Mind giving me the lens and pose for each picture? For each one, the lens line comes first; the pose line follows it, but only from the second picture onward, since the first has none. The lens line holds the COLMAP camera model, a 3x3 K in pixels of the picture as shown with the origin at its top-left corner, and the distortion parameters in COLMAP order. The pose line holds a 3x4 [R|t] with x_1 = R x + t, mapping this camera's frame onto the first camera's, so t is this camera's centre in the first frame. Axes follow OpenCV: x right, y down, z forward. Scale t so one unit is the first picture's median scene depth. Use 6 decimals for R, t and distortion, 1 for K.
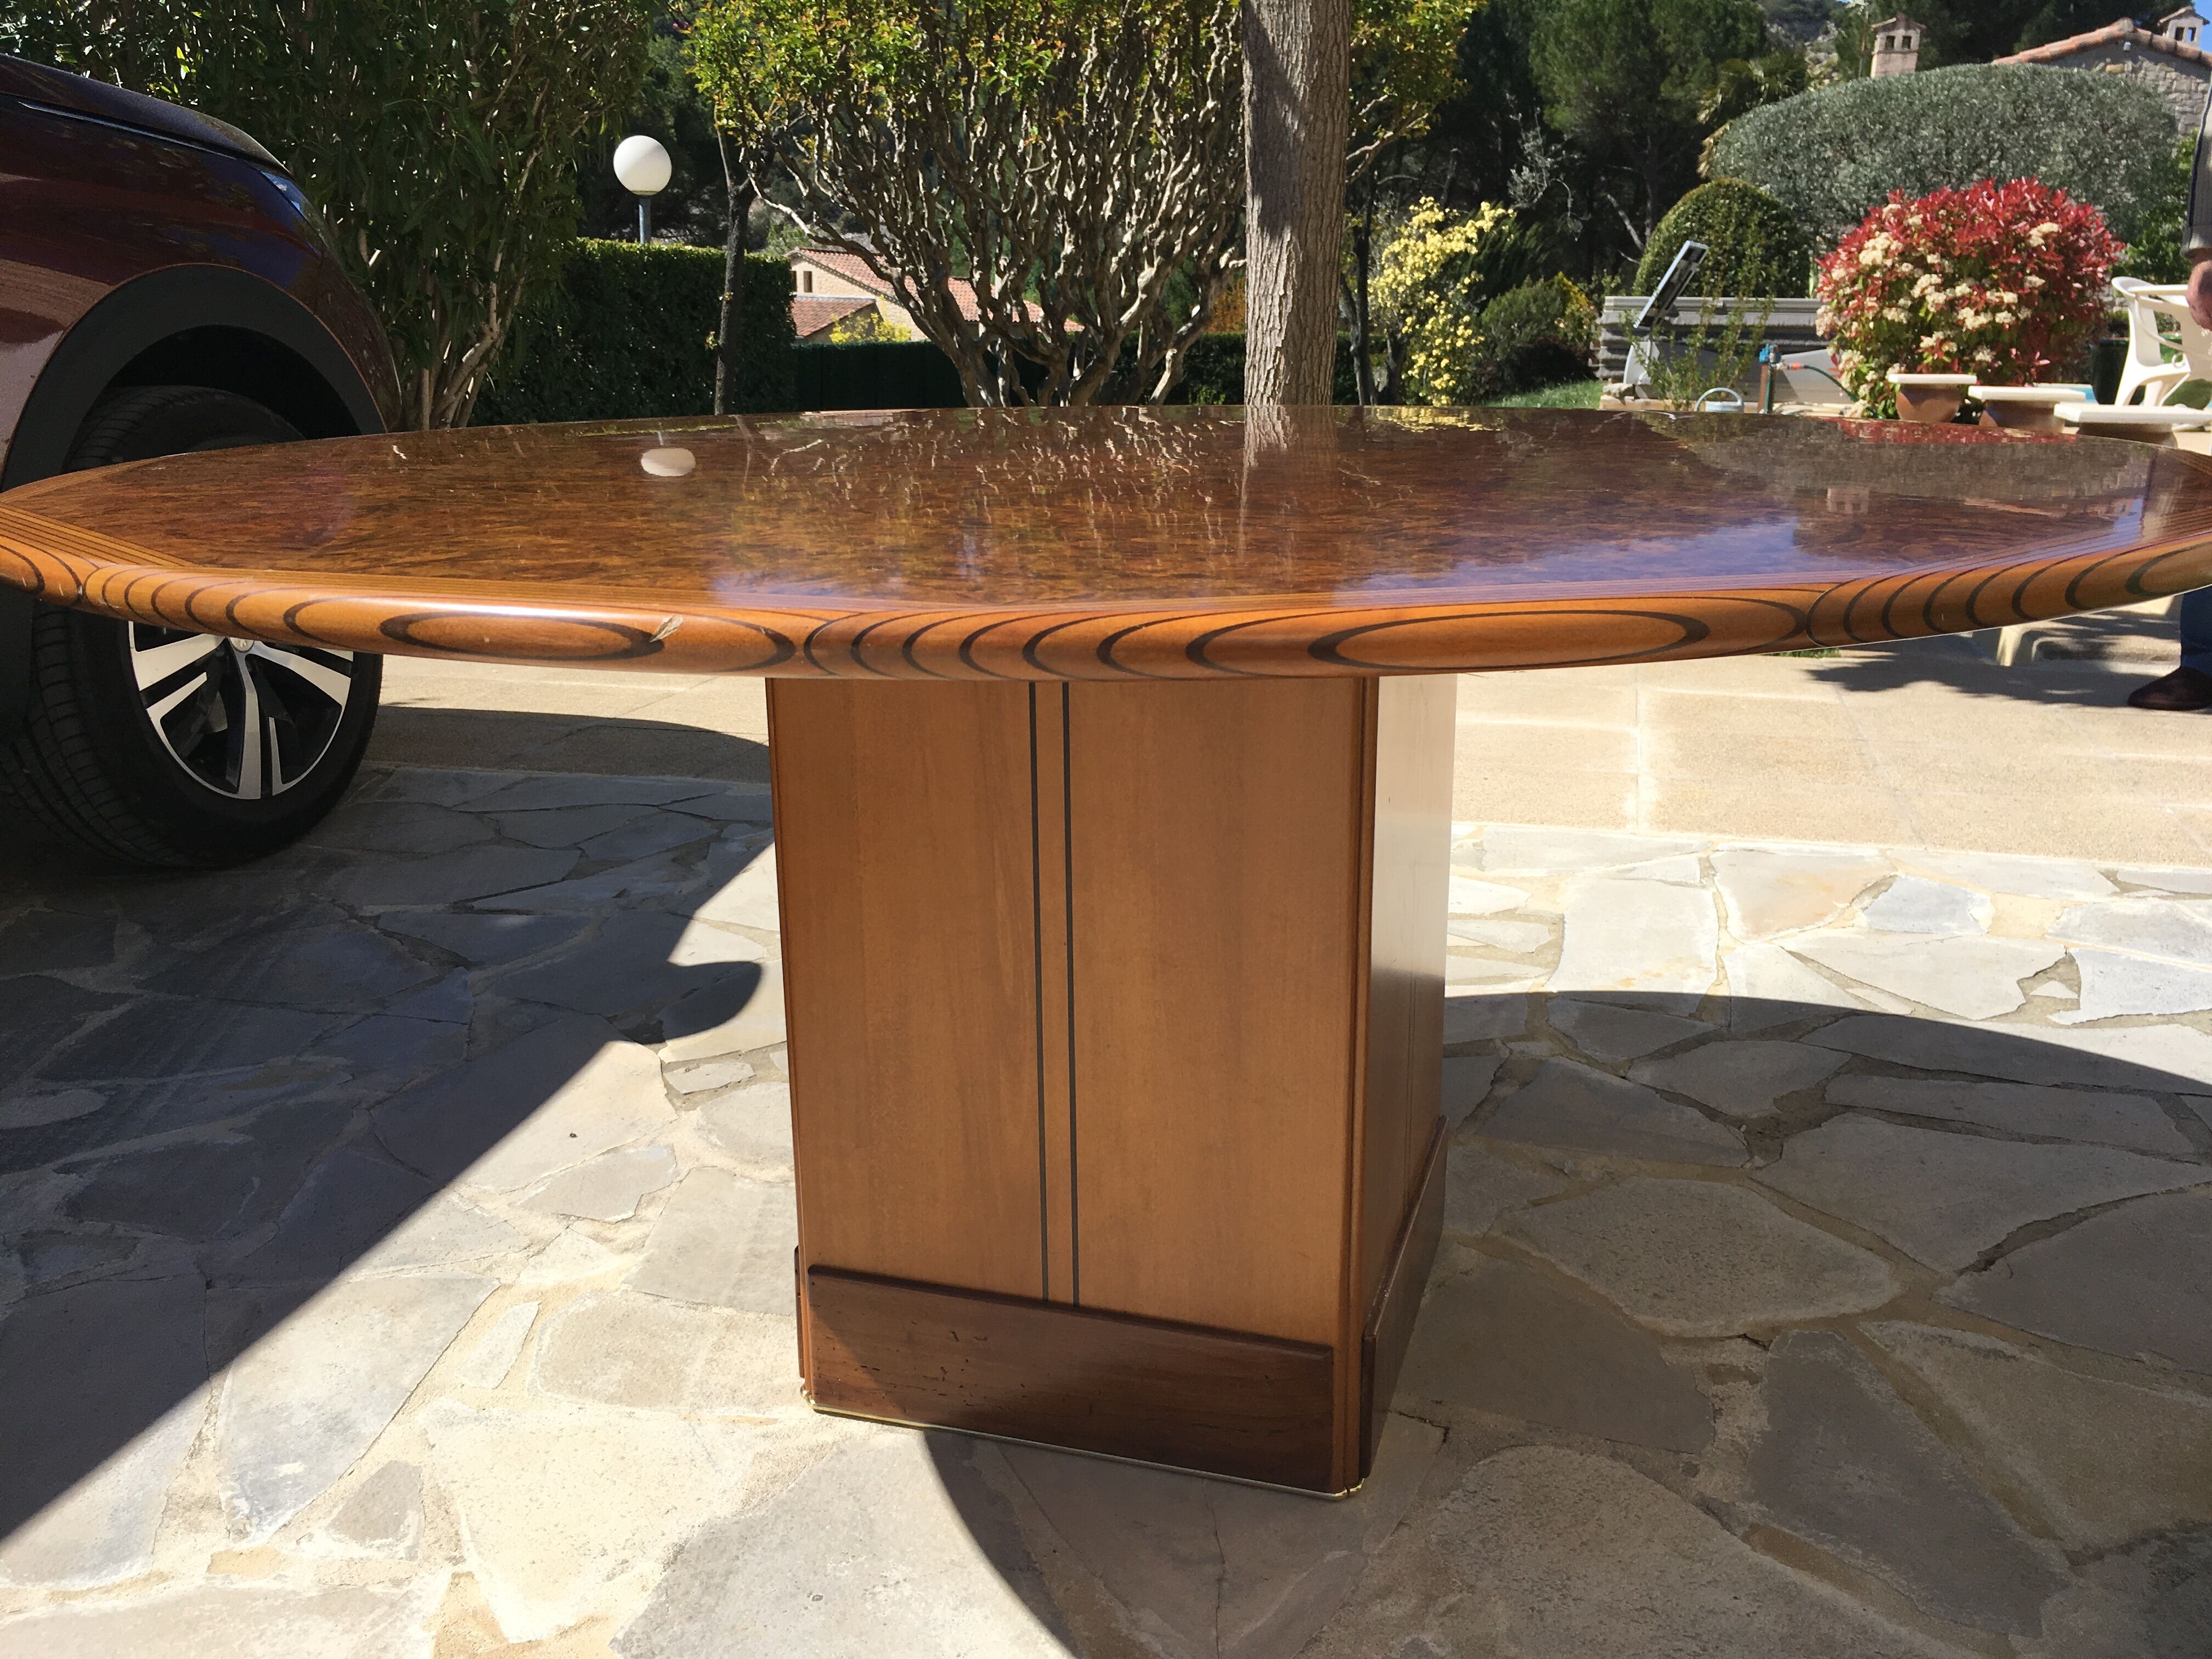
lens RADIAL K [[1893.5, 0, 1106.0], [0, 1893.5, 829.5], [0, 0, 1]] dist [0.076312, -0.117159]
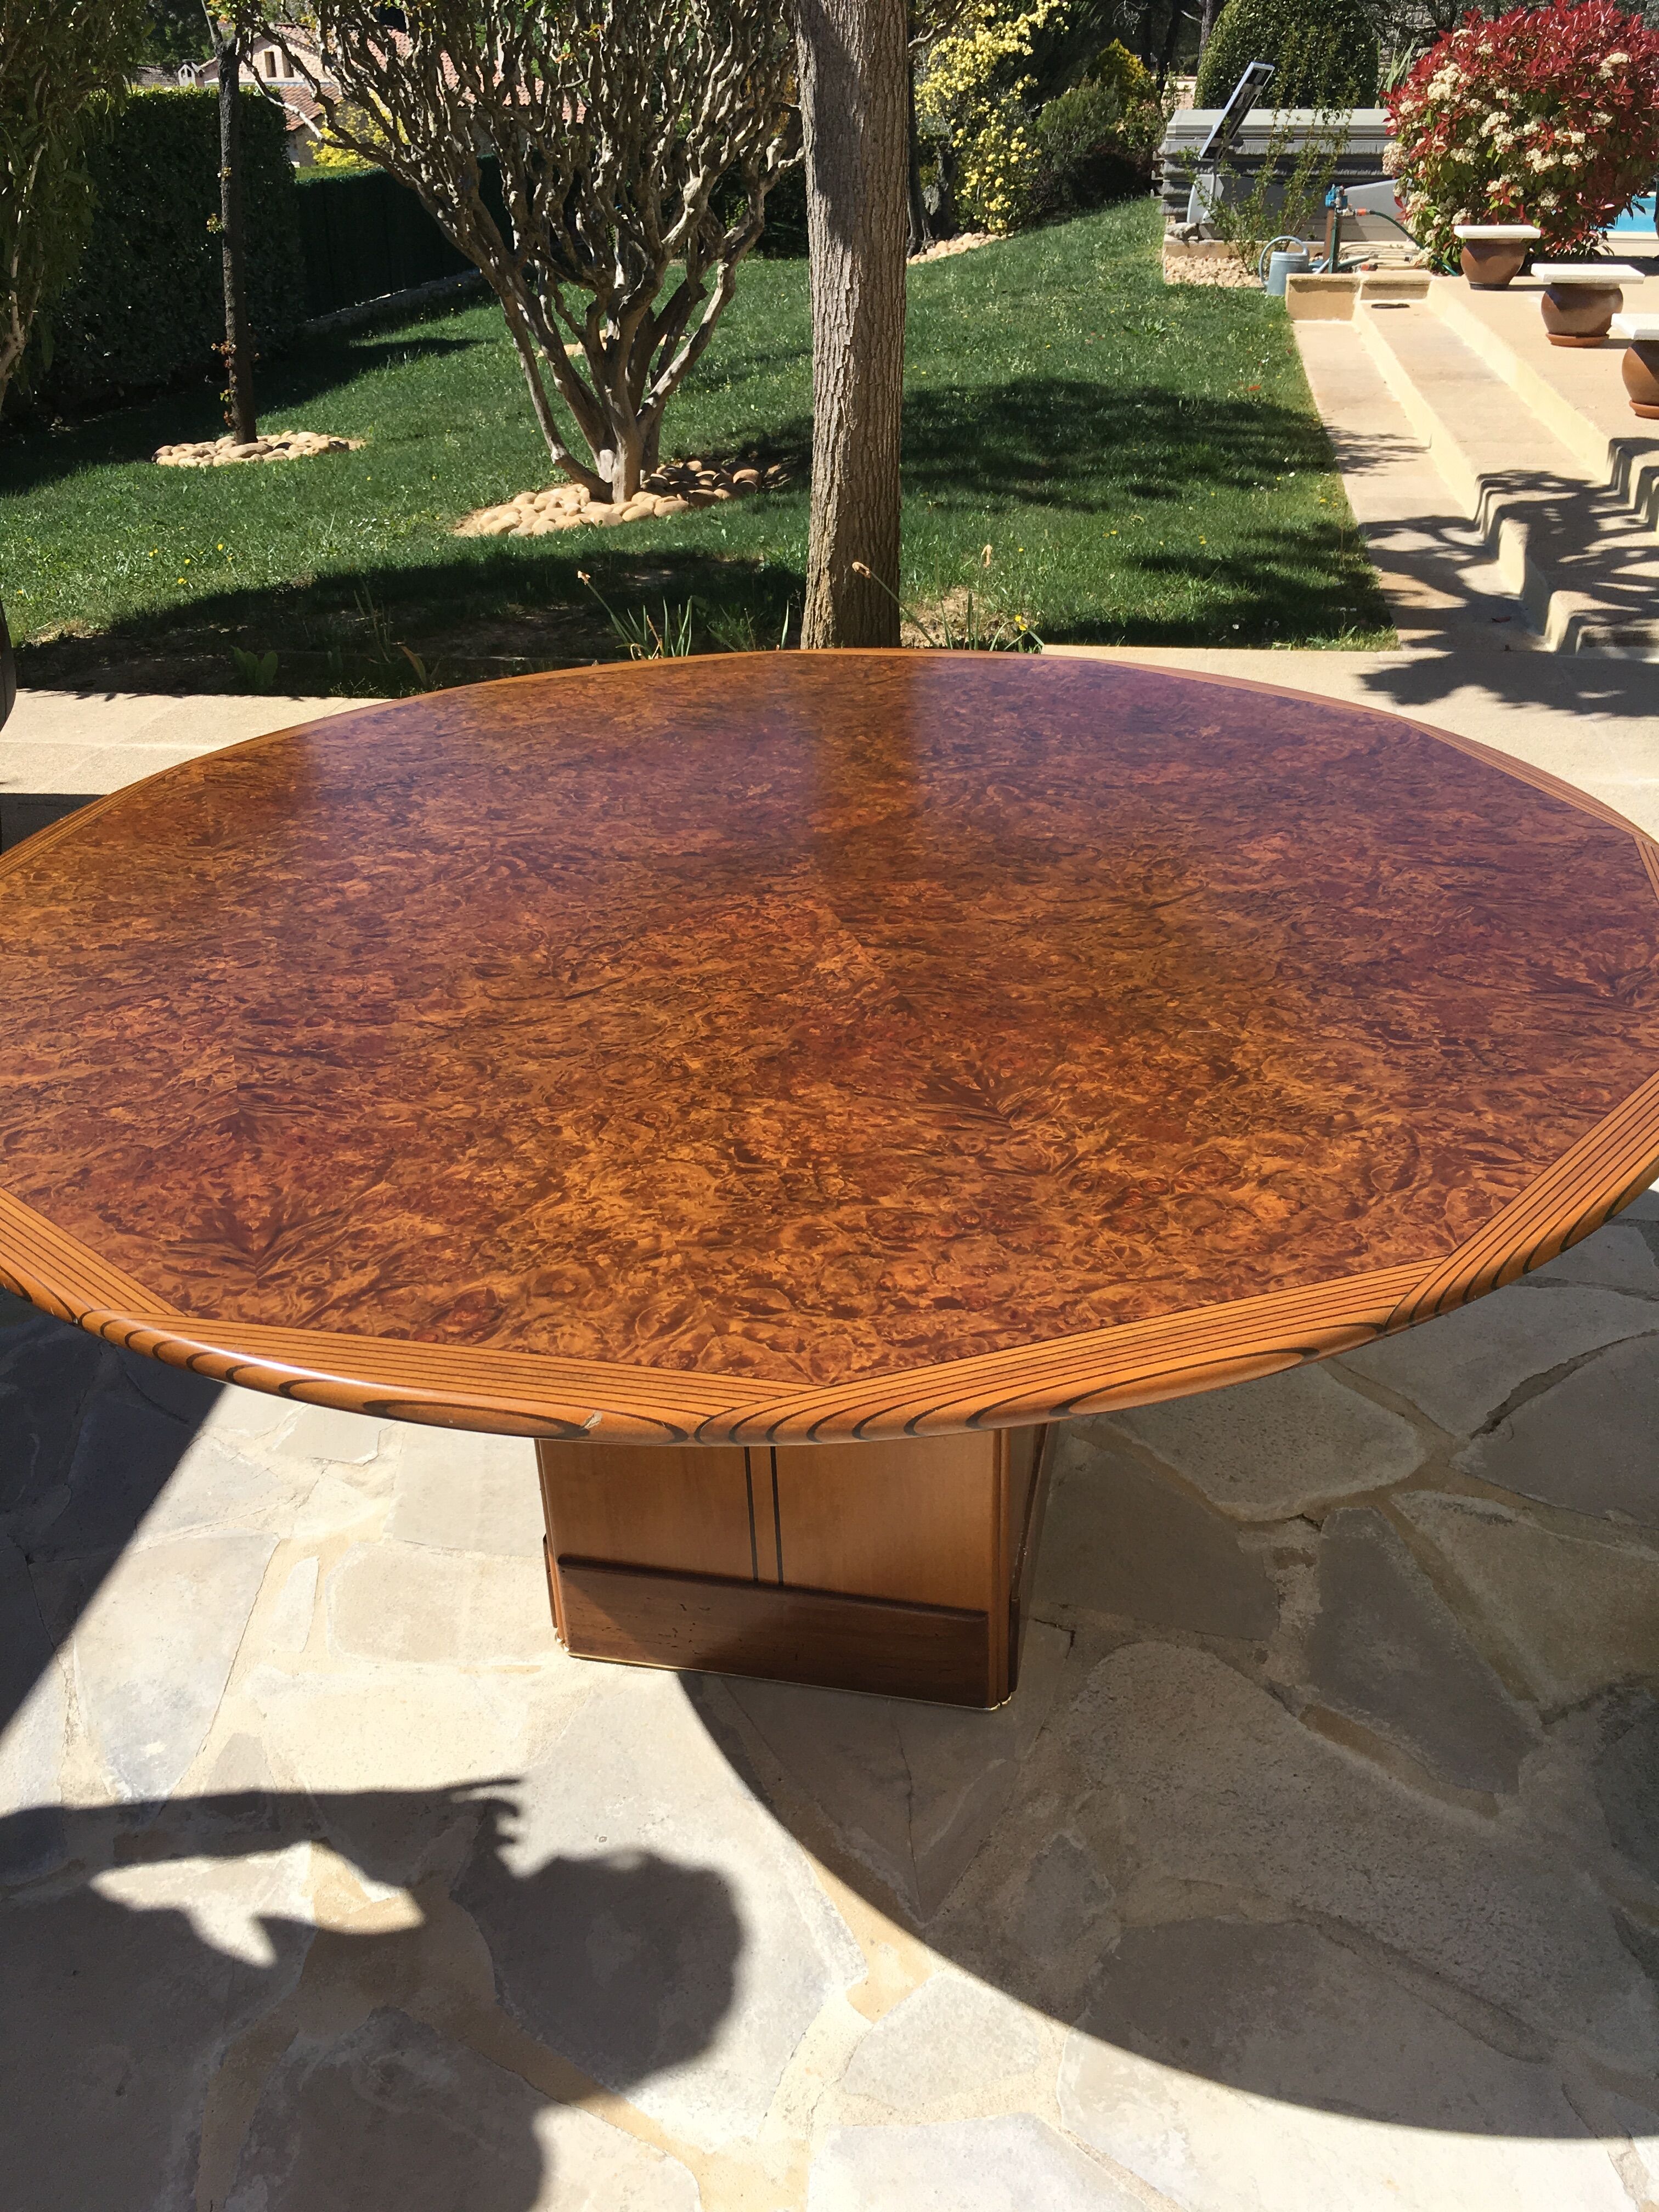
lens RADIAL K [[1893.5, 0, 813.5], [0, 1893.5, 1105.3], [0, 0, 1]] dist [0.076312, -0.117159]
pose [[0.995733, -0.065692, 0.064806, -0.043625], [0.049166, 0.971985, 0.229841, -0.272274], [-0.078089, -0.225674, 0.971068, -0.115413]]
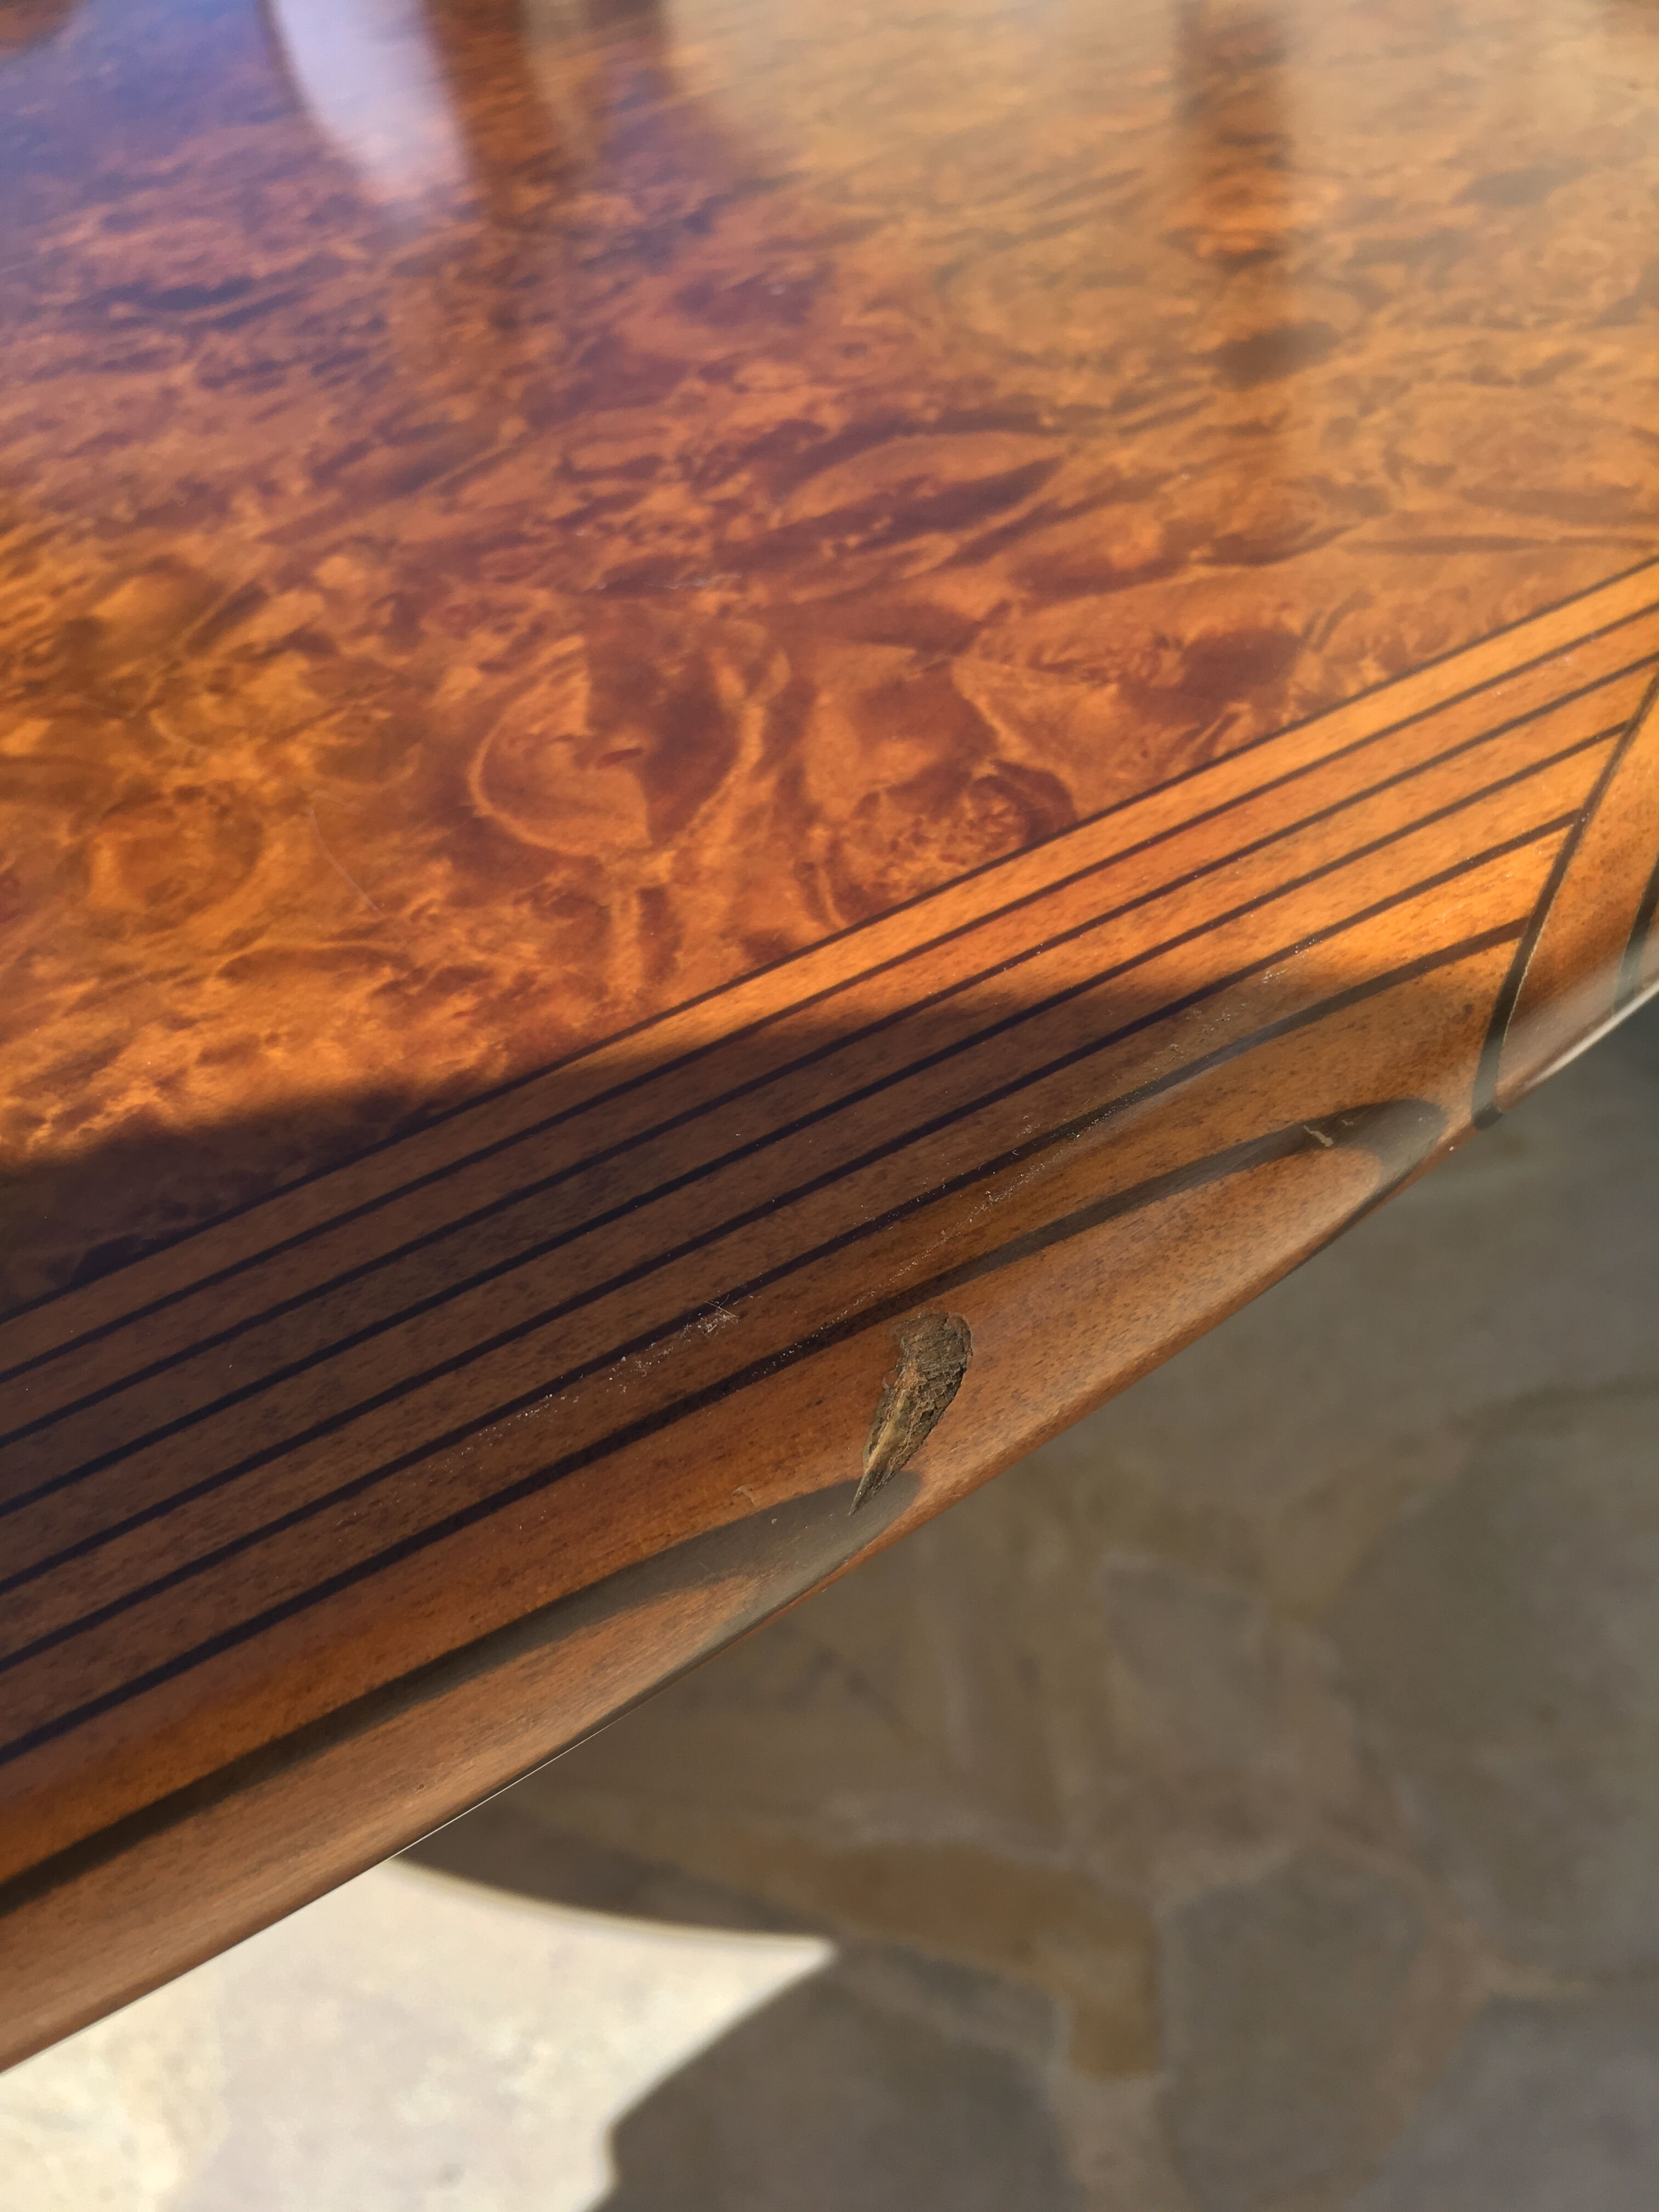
lens RADIAL K [[1872.8, 0, 887.4], [0, 1872.8, 1108.2], [0, 0, 1]] dist [-0.002328, -0.002956]
pose [[0.664985, -0.575905, 0.475529, -0.107998], [0.342222, 0.800893, 0.491380, -0.099329], [-0.663836, -0.164023, 0.729670, 0.369961]]
